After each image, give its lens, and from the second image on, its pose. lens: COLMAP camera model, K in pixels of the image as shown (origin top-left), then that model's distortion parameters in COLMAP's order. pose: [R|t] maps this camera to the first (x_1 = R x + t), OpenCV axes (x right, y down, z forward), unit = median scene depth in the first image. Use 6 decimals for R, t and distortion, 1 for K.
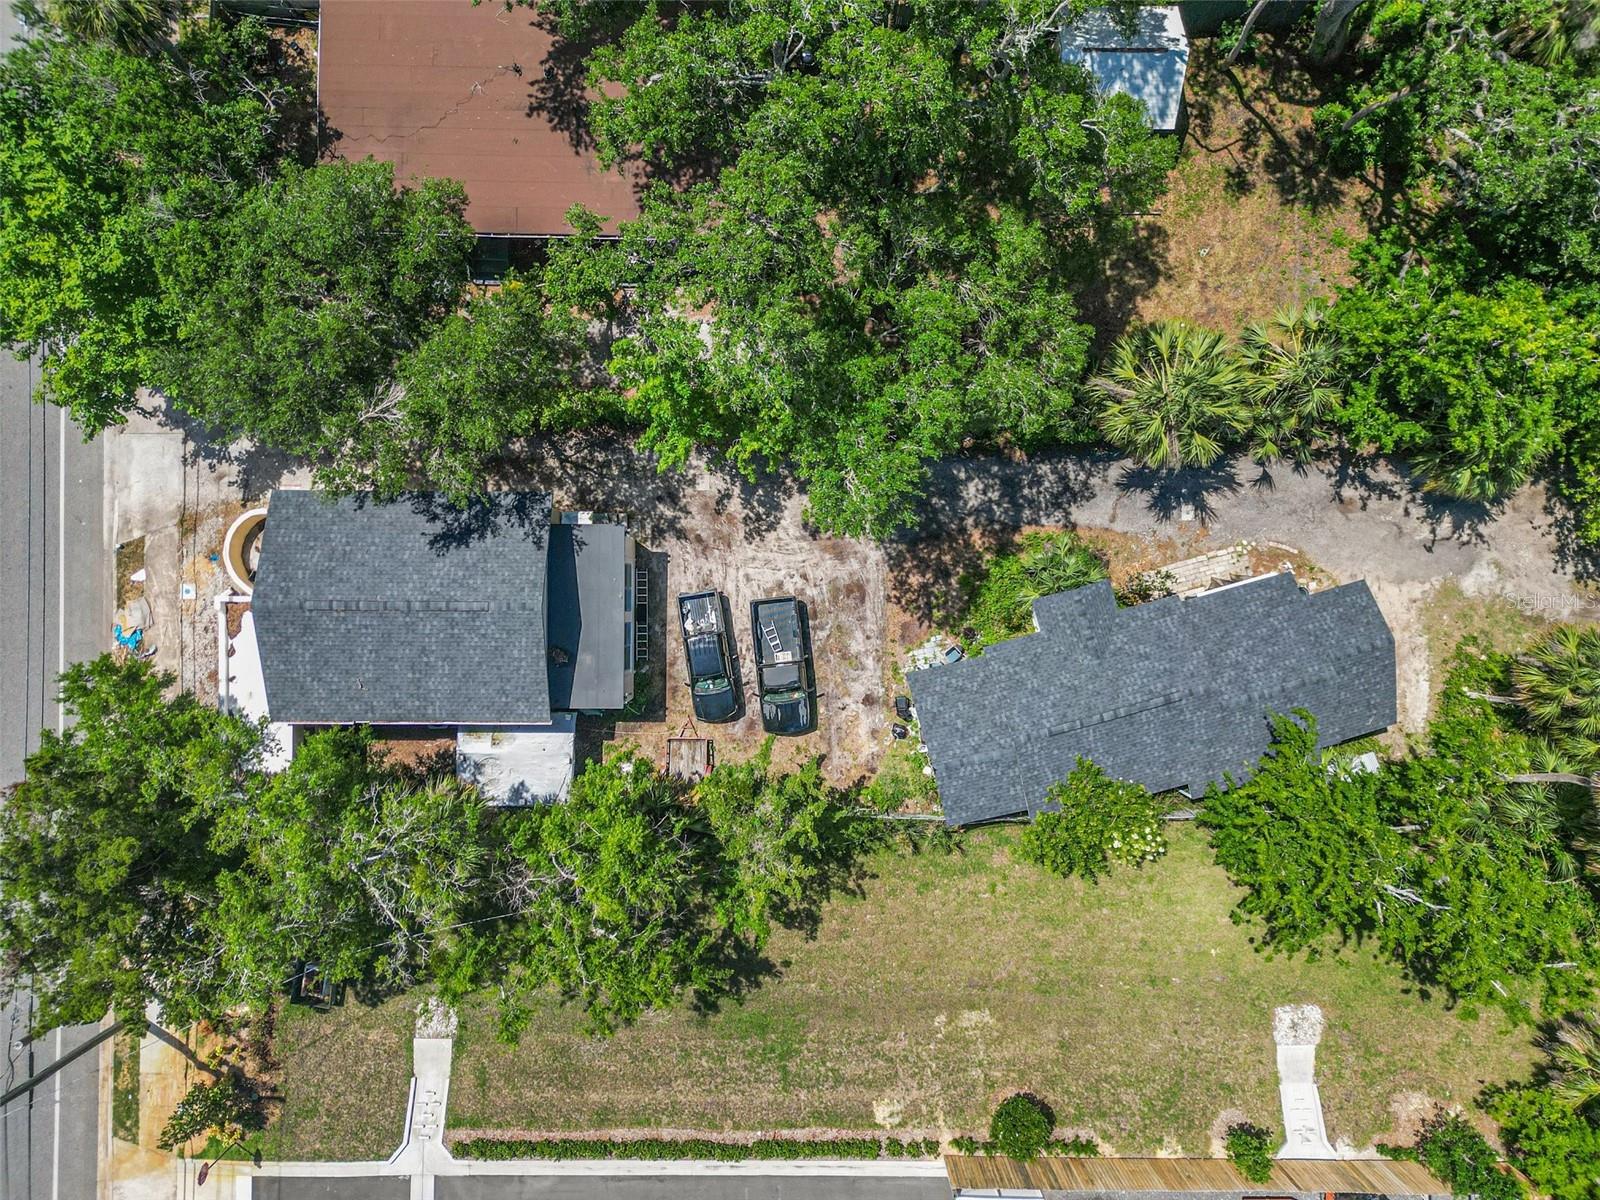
lens RADIAL K [[1113.0, 0, 797.6], [0, 1113.0, 609.2], [0, 0, 1]] dist [0.033301, -0.012183]
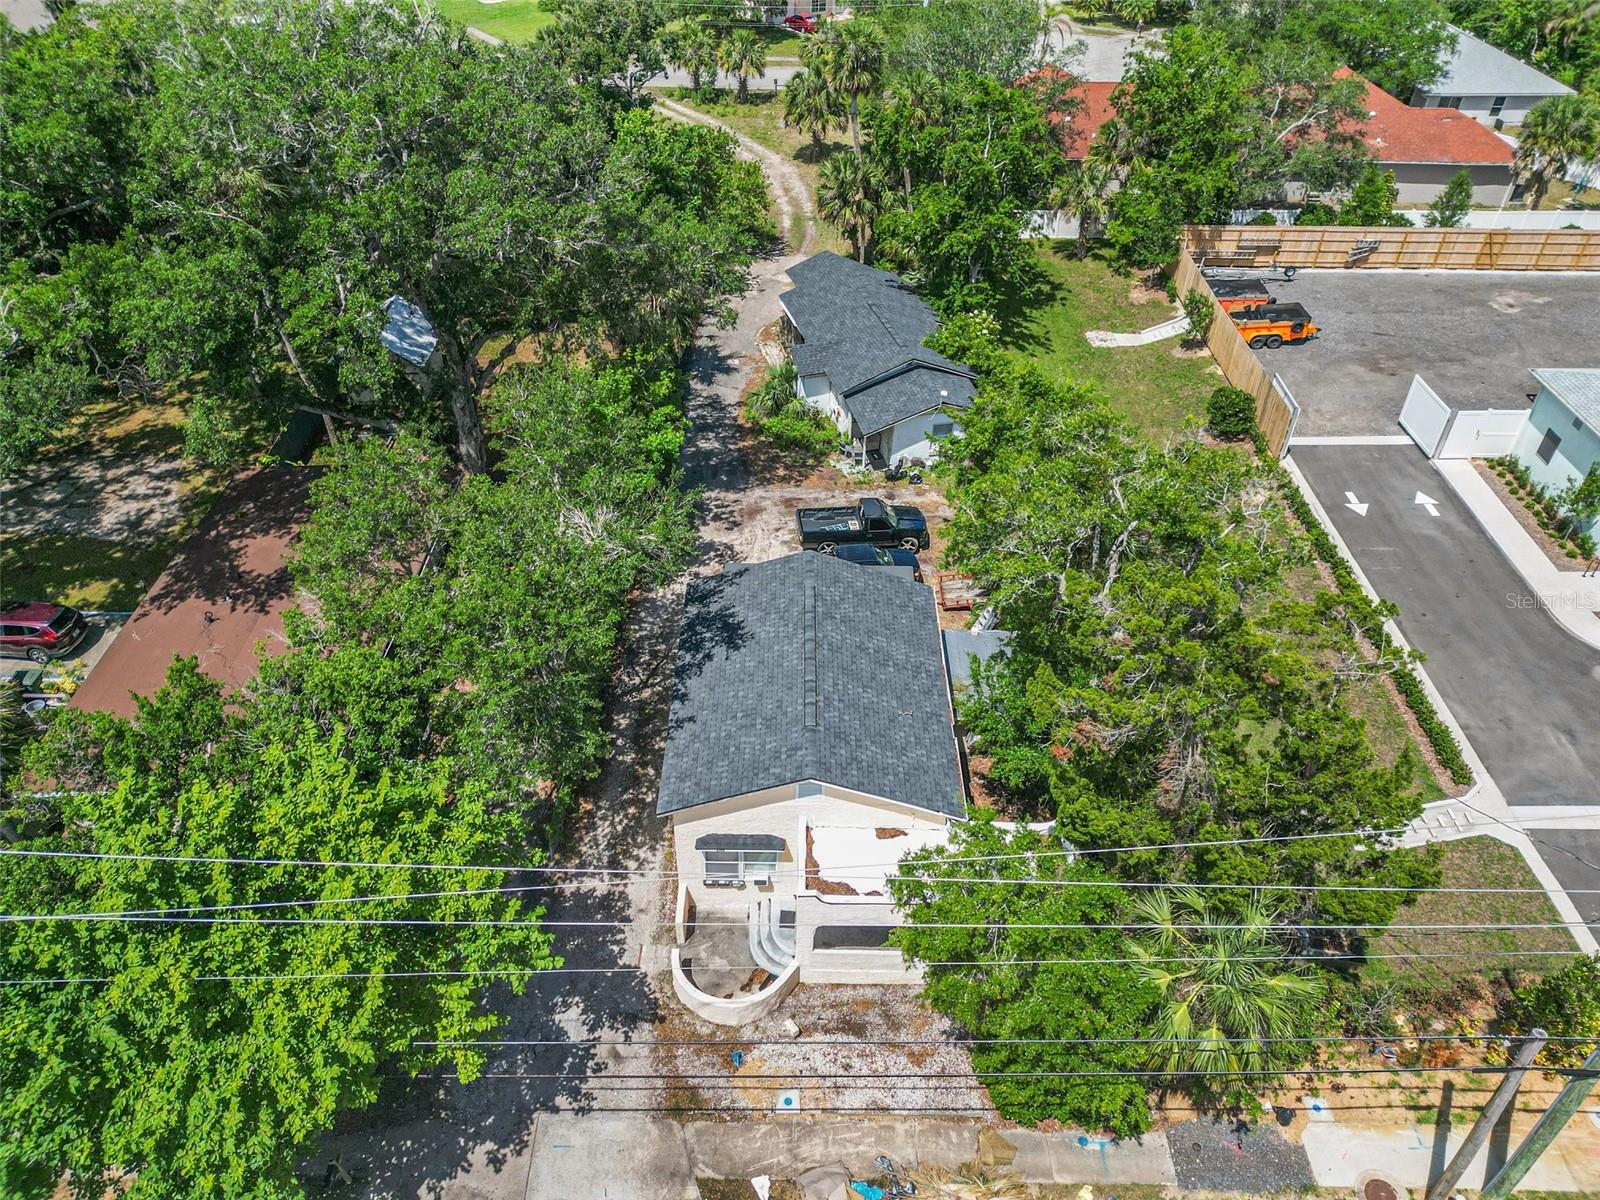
lens RADIAL K [[1113.0, 0, 796.5], [0, 1113.0, 603.7], [0, 0, 1]] dist [0.033301, -0.012183]
pose [[0.000009, -0.642914, 0.765938, -0.850647], [0.999958, 0.007045, 0.005901, -0.016689], [-0.009189, 0.765906, 0.642887, 0.369279]]
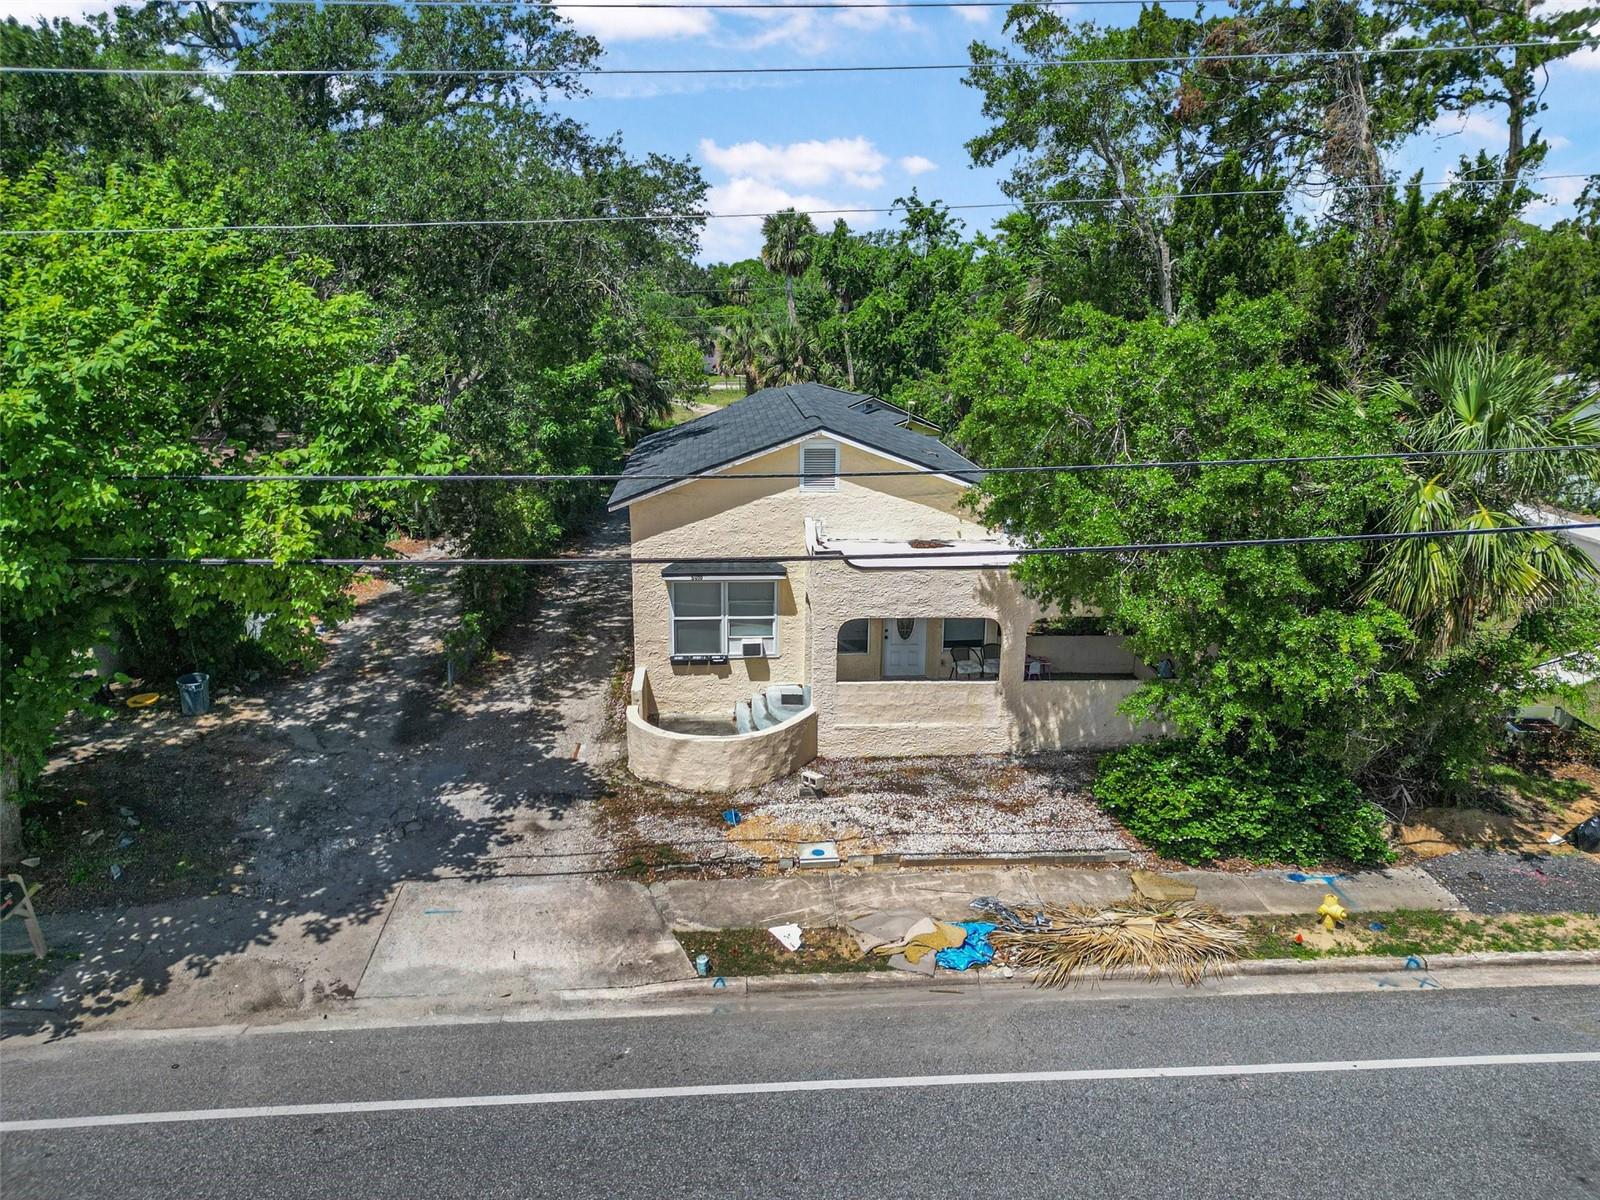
lens RADIAL K [[1113.0, 0, 795.7], [0, 1113.0, 594.2], [0, 0, 1]] dist [0.033301, -0.012183]
pose [[-0.079092, -0.261713, 0.961899, -0.898449], [0.996849, -0.014851, 0.077925, -0.053101], [-0.006109, 0.965031, 0.262063, 0.807813]]
